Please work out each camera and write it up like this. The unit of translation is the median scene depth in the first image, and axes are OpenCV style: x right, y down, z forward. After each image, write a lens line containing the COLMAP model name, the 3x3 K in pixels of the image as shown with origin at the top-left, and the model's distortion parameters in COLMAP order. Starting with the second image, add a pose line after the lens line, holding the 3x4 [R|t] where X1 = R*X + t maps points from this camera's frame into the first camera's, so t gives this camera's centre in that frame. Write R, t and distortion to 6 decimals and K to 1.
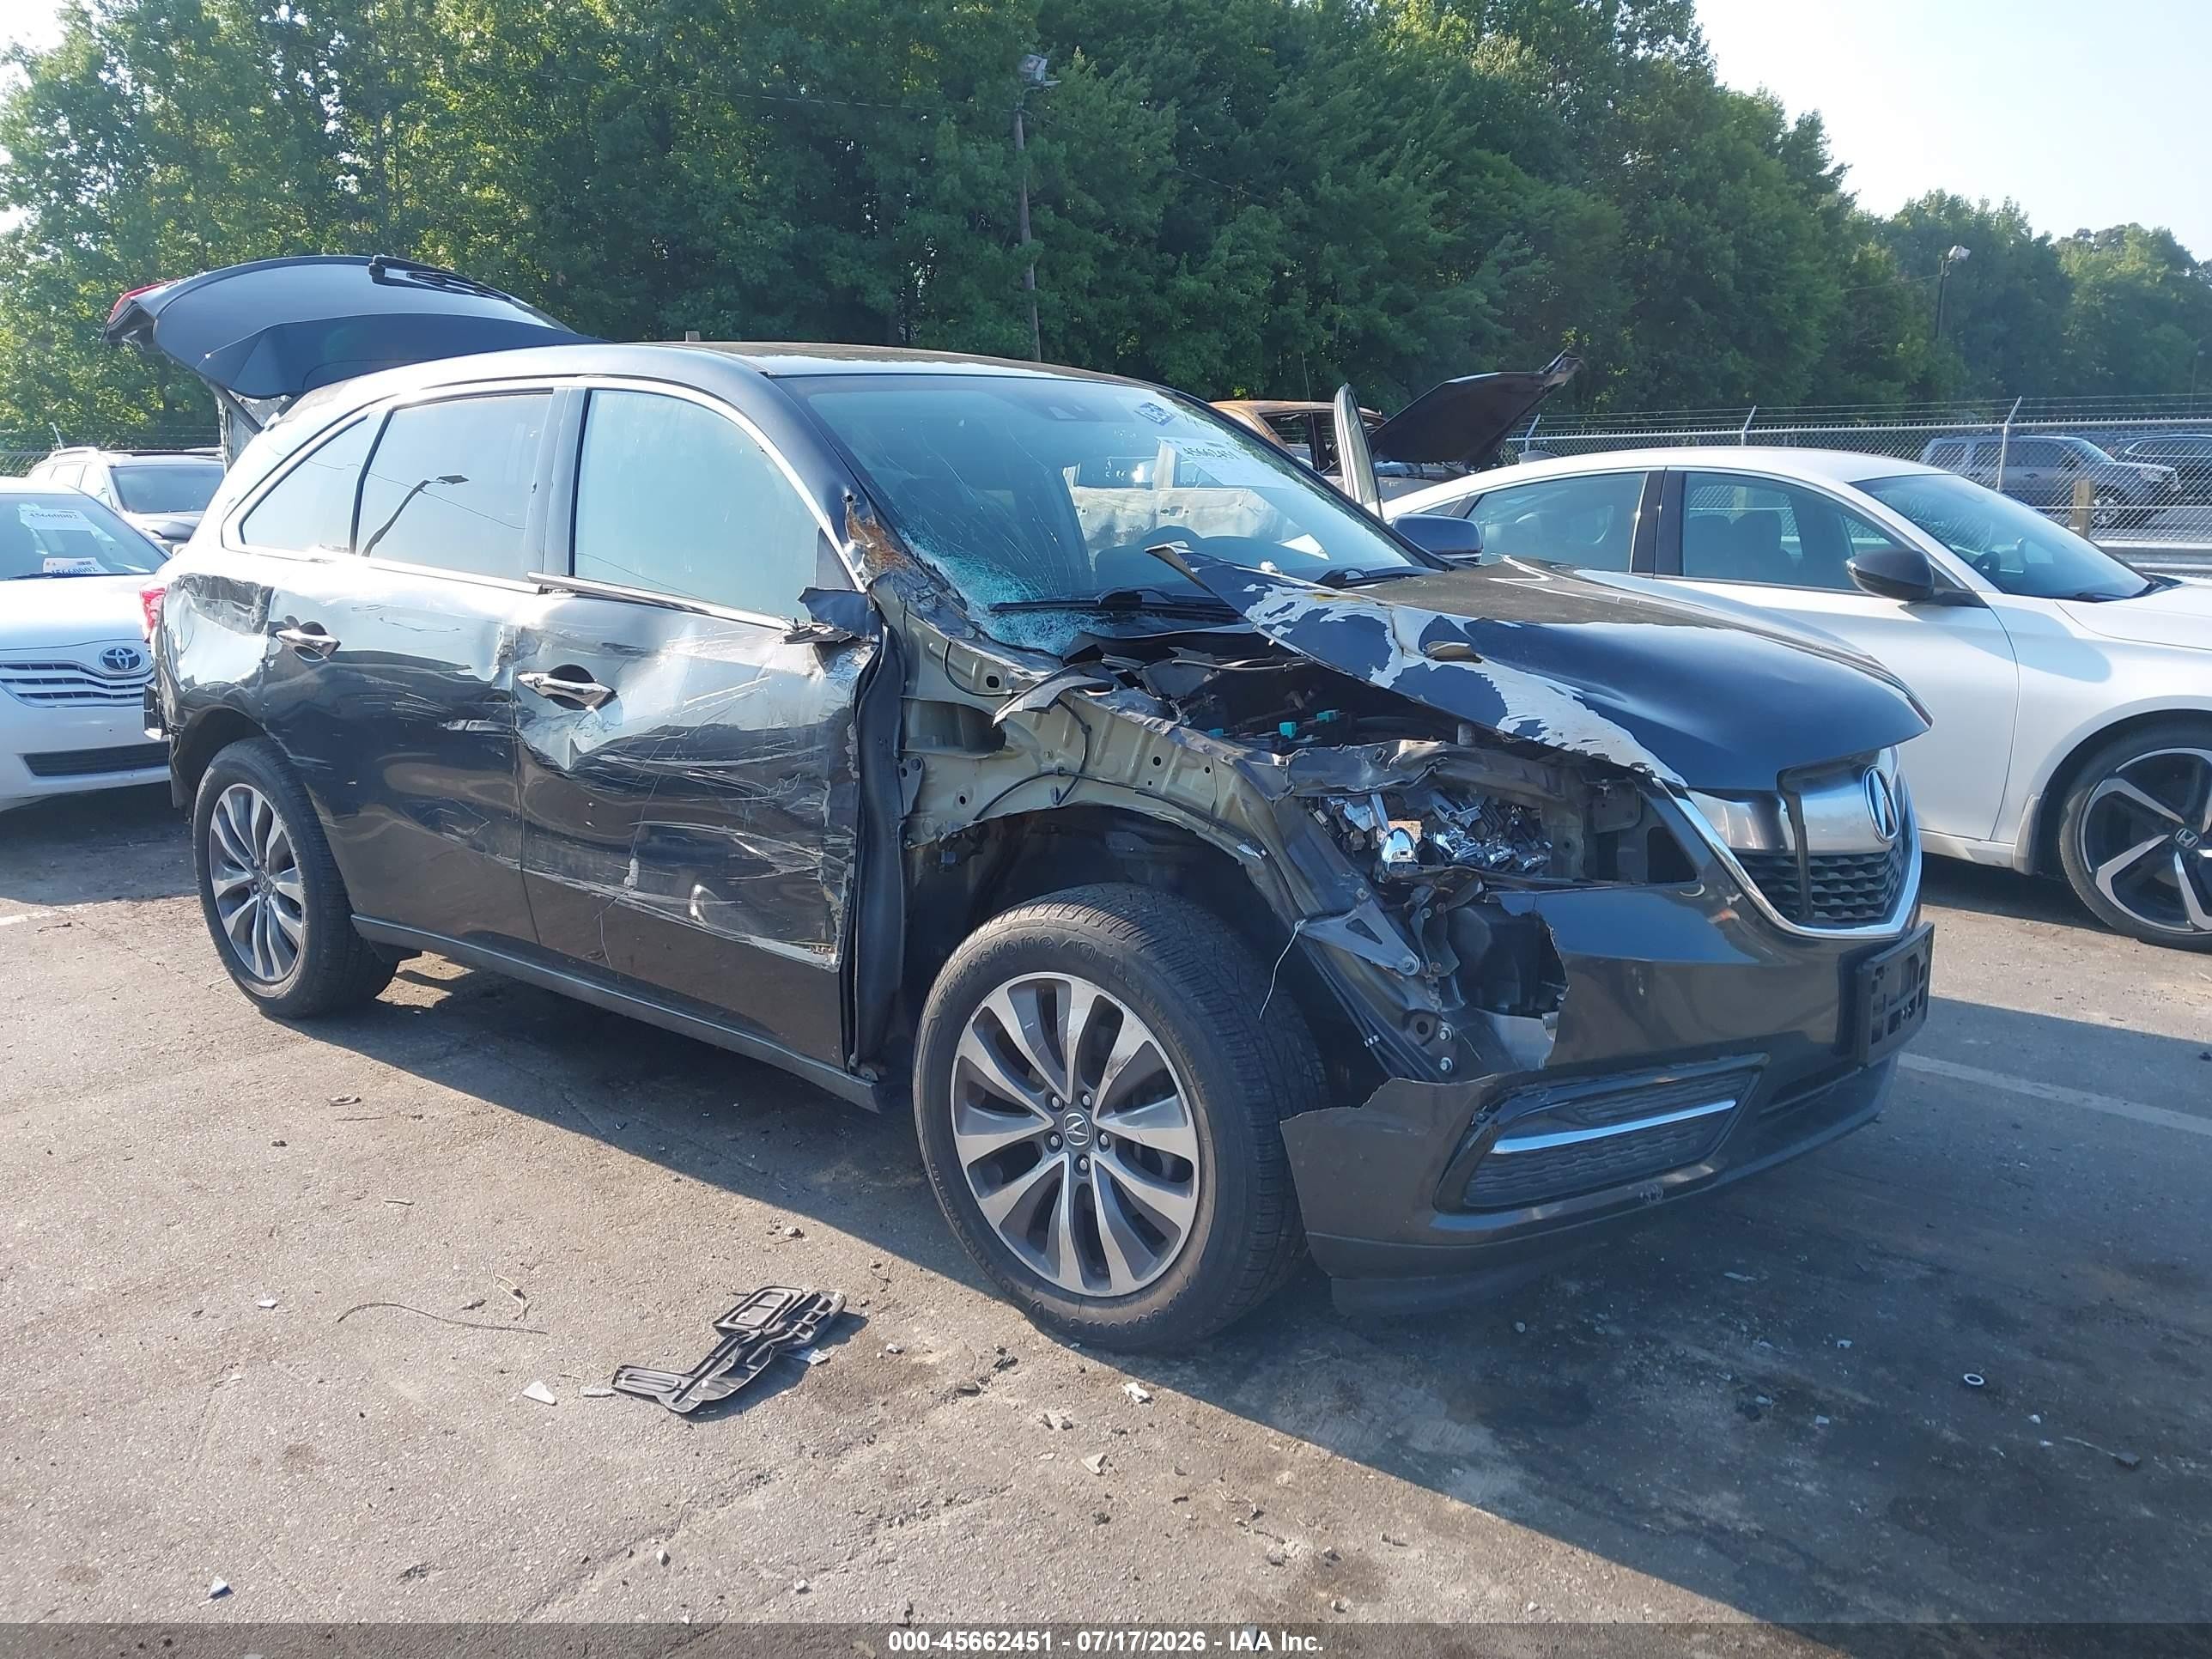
lens RADIAL K [[1793.9, 0, 1106.0], [0, 1793.9, 829.5], [0, 0, 1]] dist [0.008319, 0.001110]
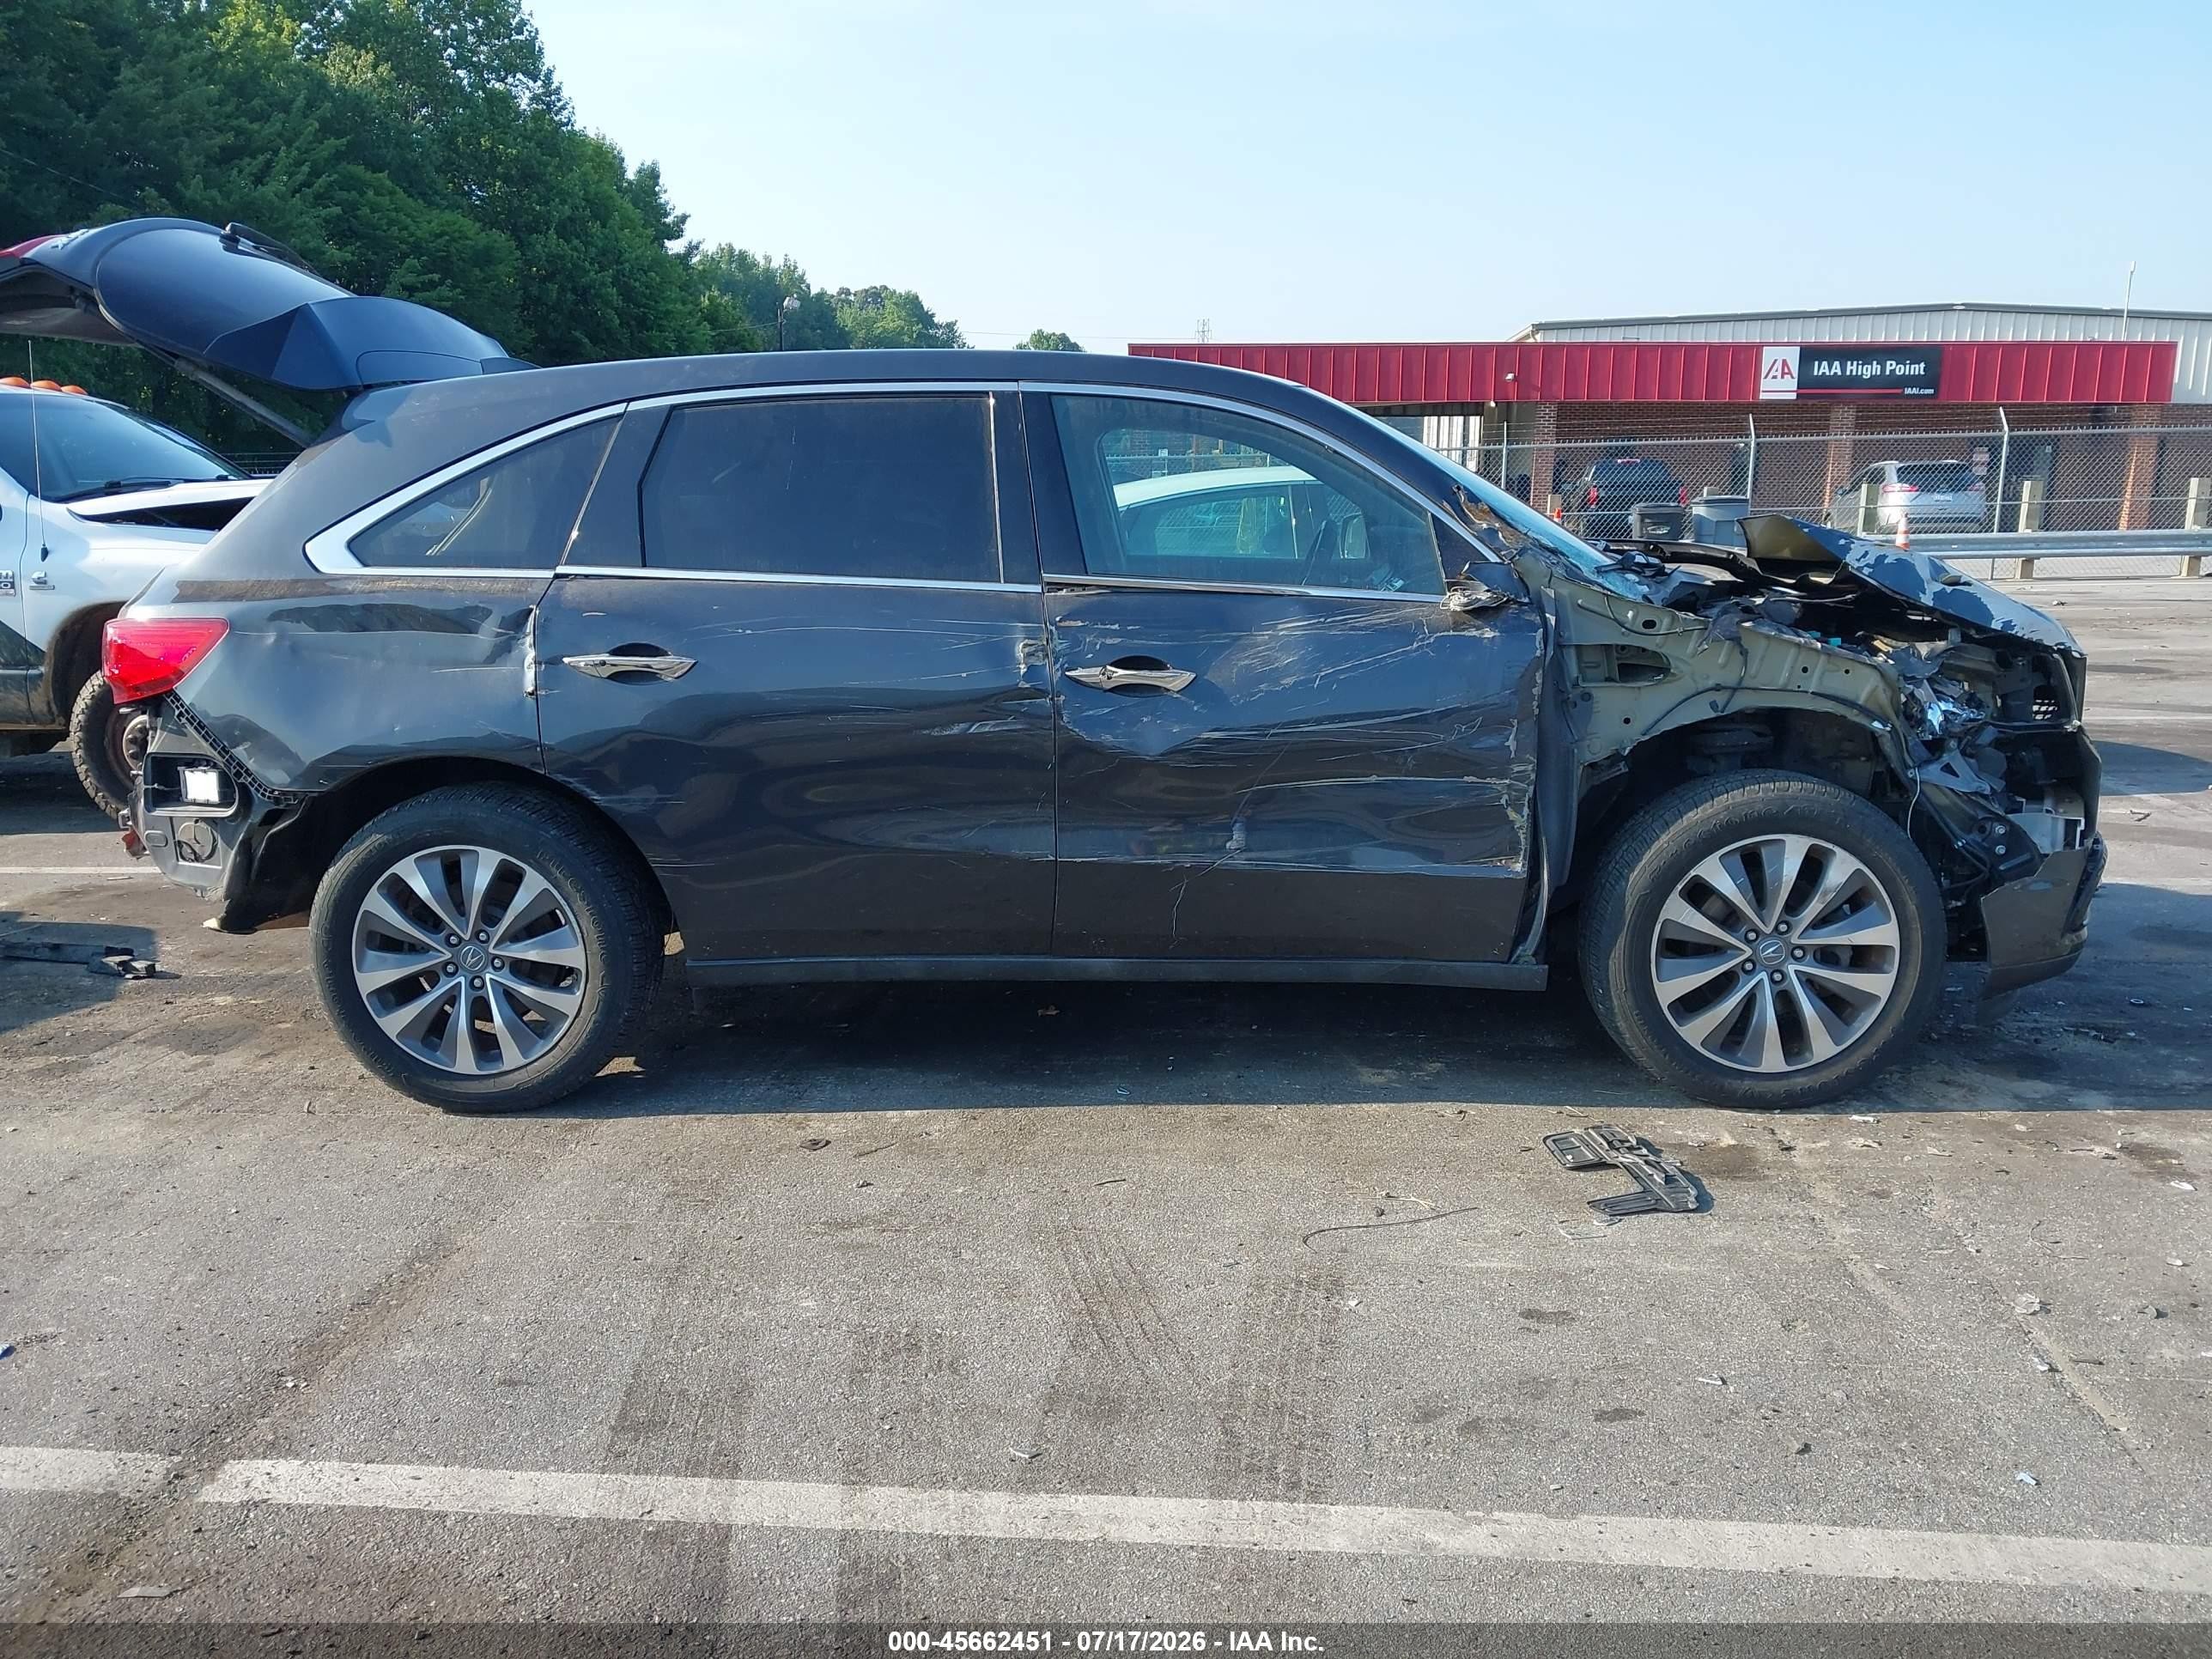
lens RADIAL K [[1779.6, 0, 1144.4], [0, 1779.6, 834.5], [0, 0, 1]] dist [0.017571, -0.015407]
pose [[0.787418, -0.123297, 0.603963, -0.353425], [0.131619, 0.990826, 0.030675, -0.006464], [-0.602204, 0.055339, 0.796422, 0.066049]]
